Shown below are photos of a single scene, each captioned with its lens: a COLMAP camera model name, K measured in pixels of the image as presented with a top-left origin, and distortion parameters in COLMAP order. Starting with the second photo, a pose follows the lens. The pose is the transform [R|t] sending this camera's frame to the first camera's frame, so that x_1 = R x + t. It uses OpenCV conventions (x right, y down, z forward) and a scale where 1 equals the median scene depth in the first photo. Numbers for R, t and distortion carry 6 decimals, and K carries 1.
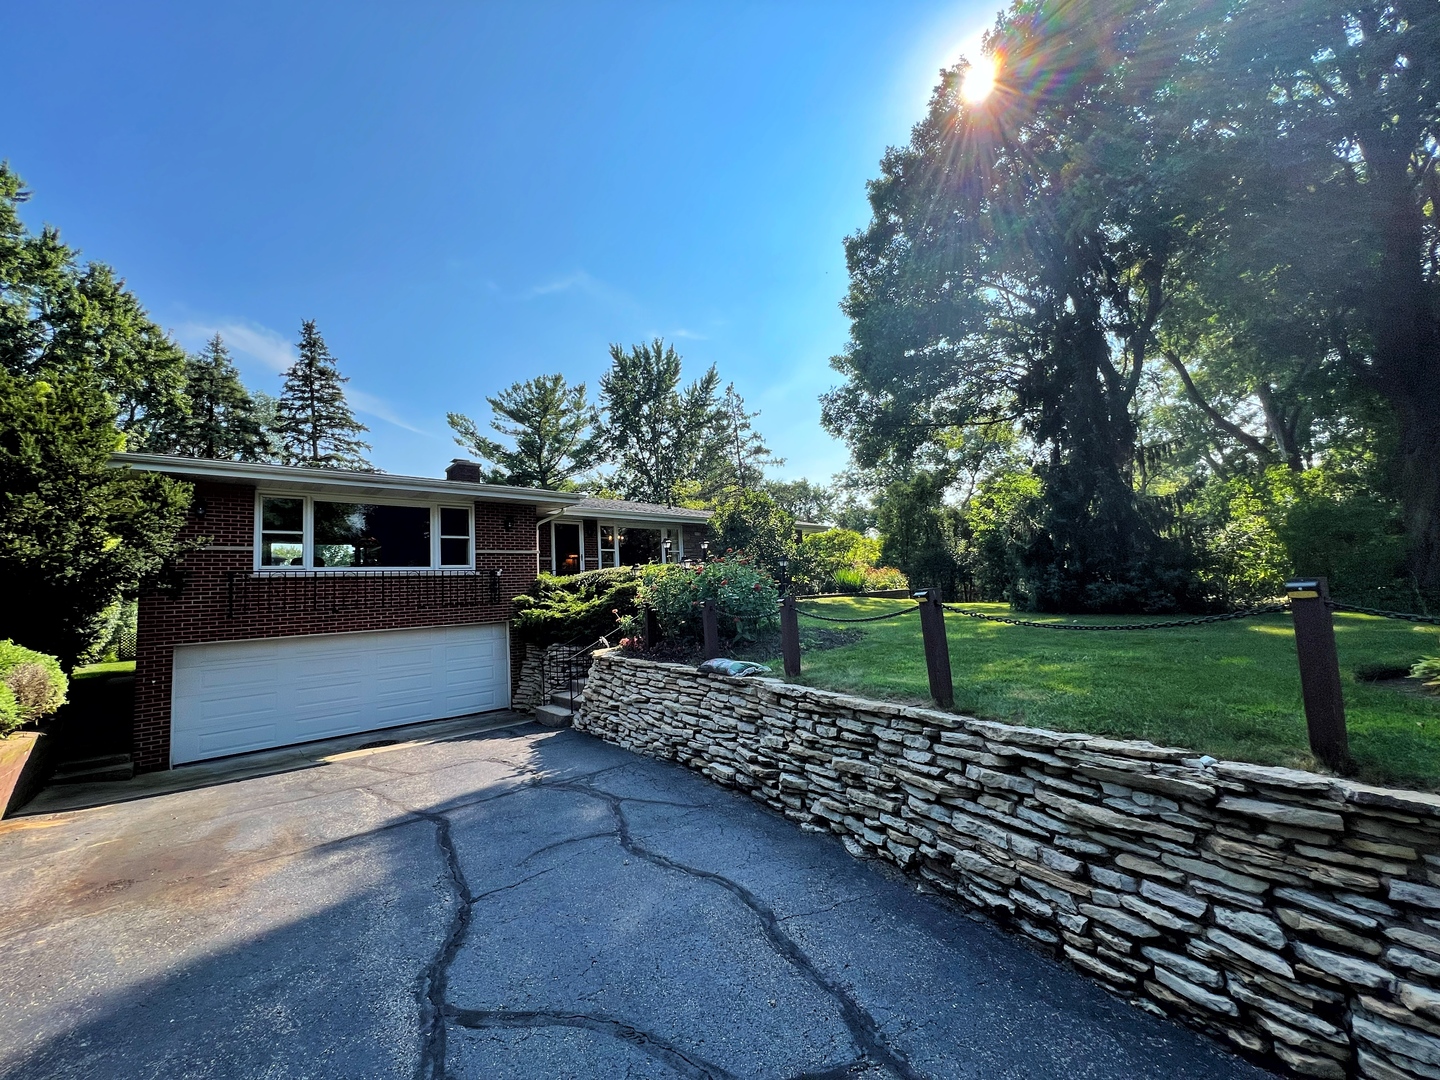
lens RADIAL K [[578.0, 0, 720.0], [0, 578.0, 540.0], [0, 0, 1]] dist [-0.022397, 0.018779]
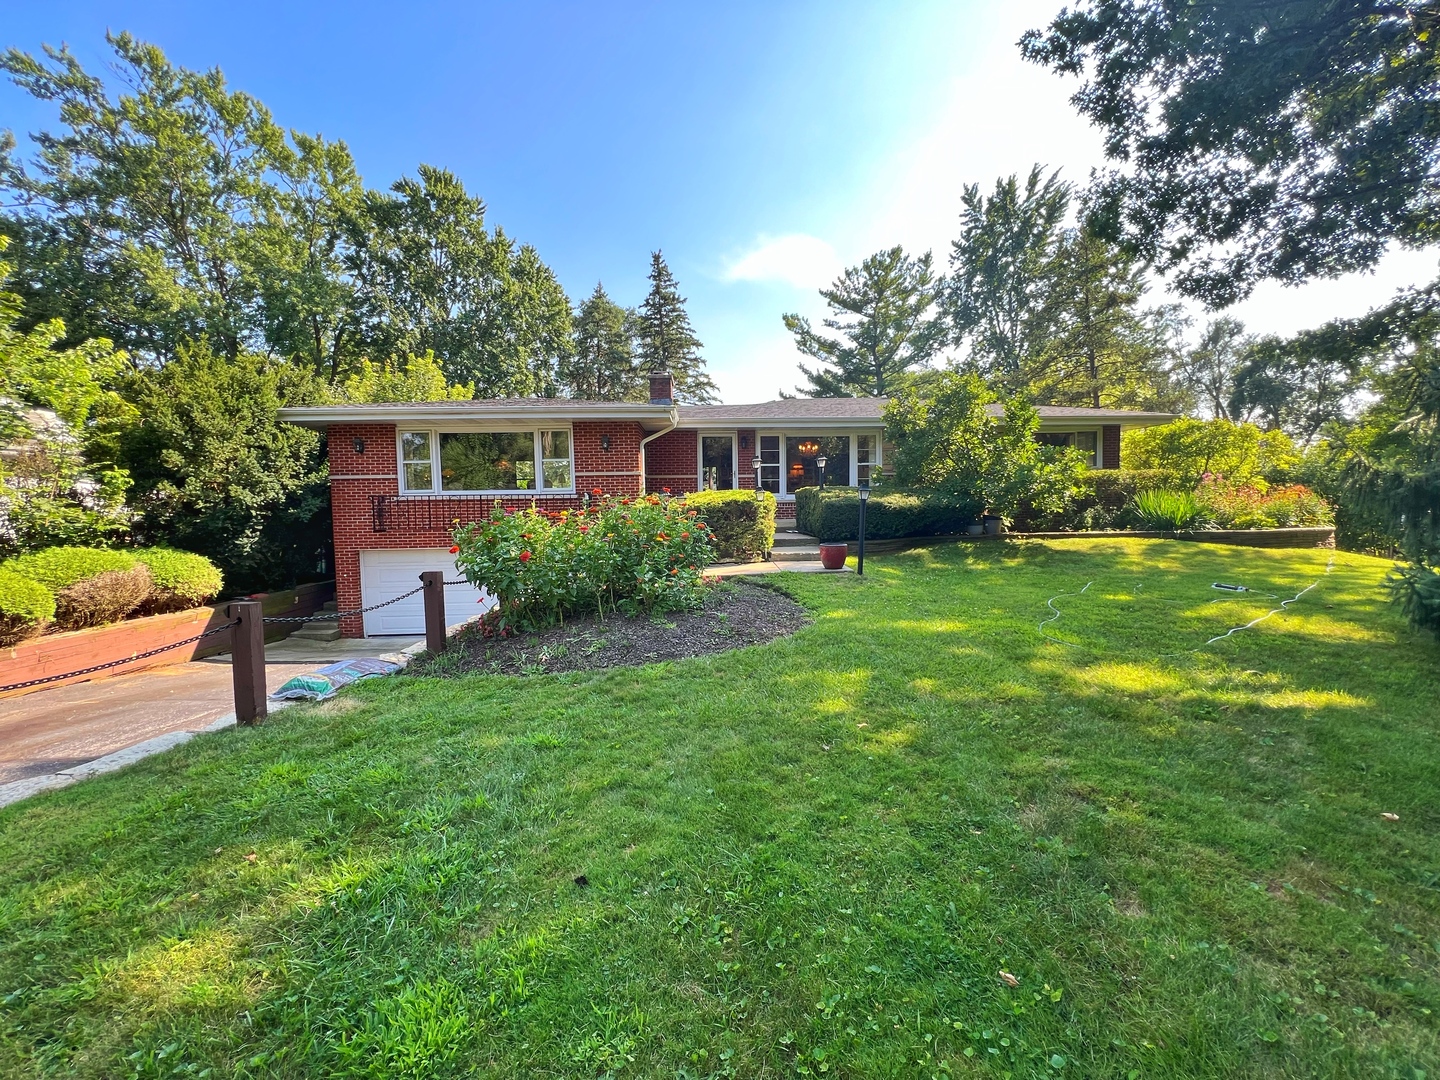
lens RADIAL K [[576.7, 0, 715.2], [0, 576.7, 544.6], [0, 0, 1]] dist [0.000281, 0.000063]
pose [[0.761668, 0.084569, -0.642425, 0.145421], [0.037107, 0.984126, 0.173546, -0.008731], [0.646905, -0.156023, 0.746439, 0.140601]]
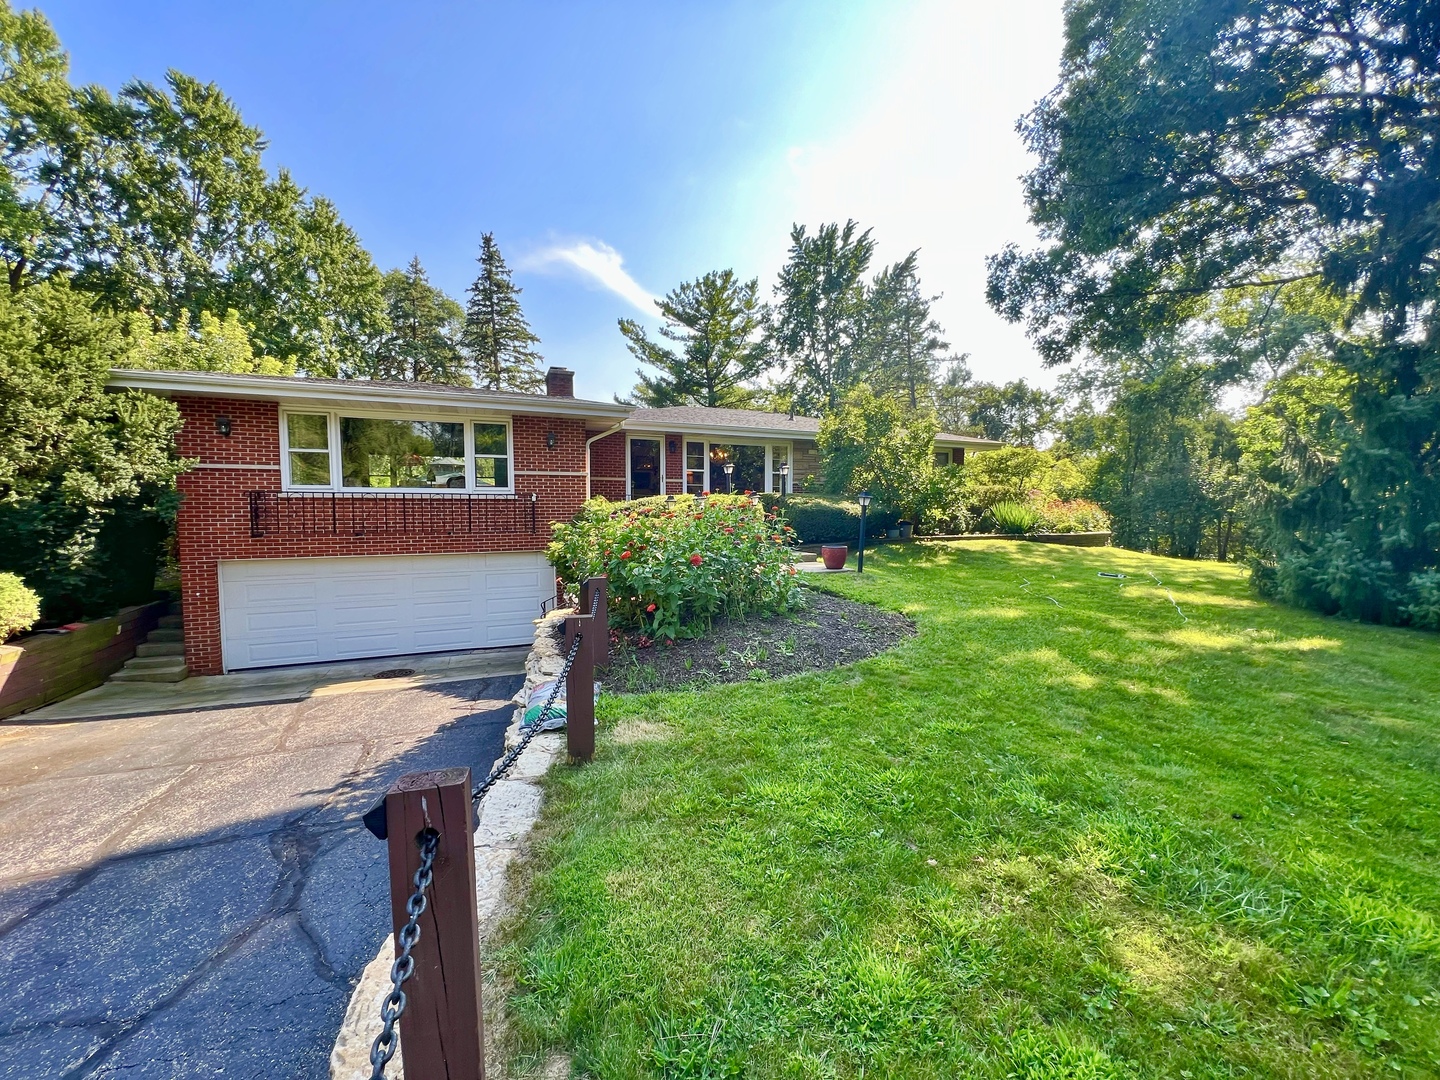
lens RADIAL K [[578.9, 0, 720.0], [0, 578.9, 540.0], [0, 0, 1]] dist [0.000892, 0.000244]
pose [[0.940216, 0.068793, -0.333558, 0.066670], [-0.015497, 0.987015, 0.159878, -0.009269], [0.340225, -0.145151, 0.929074, 0.090608]]
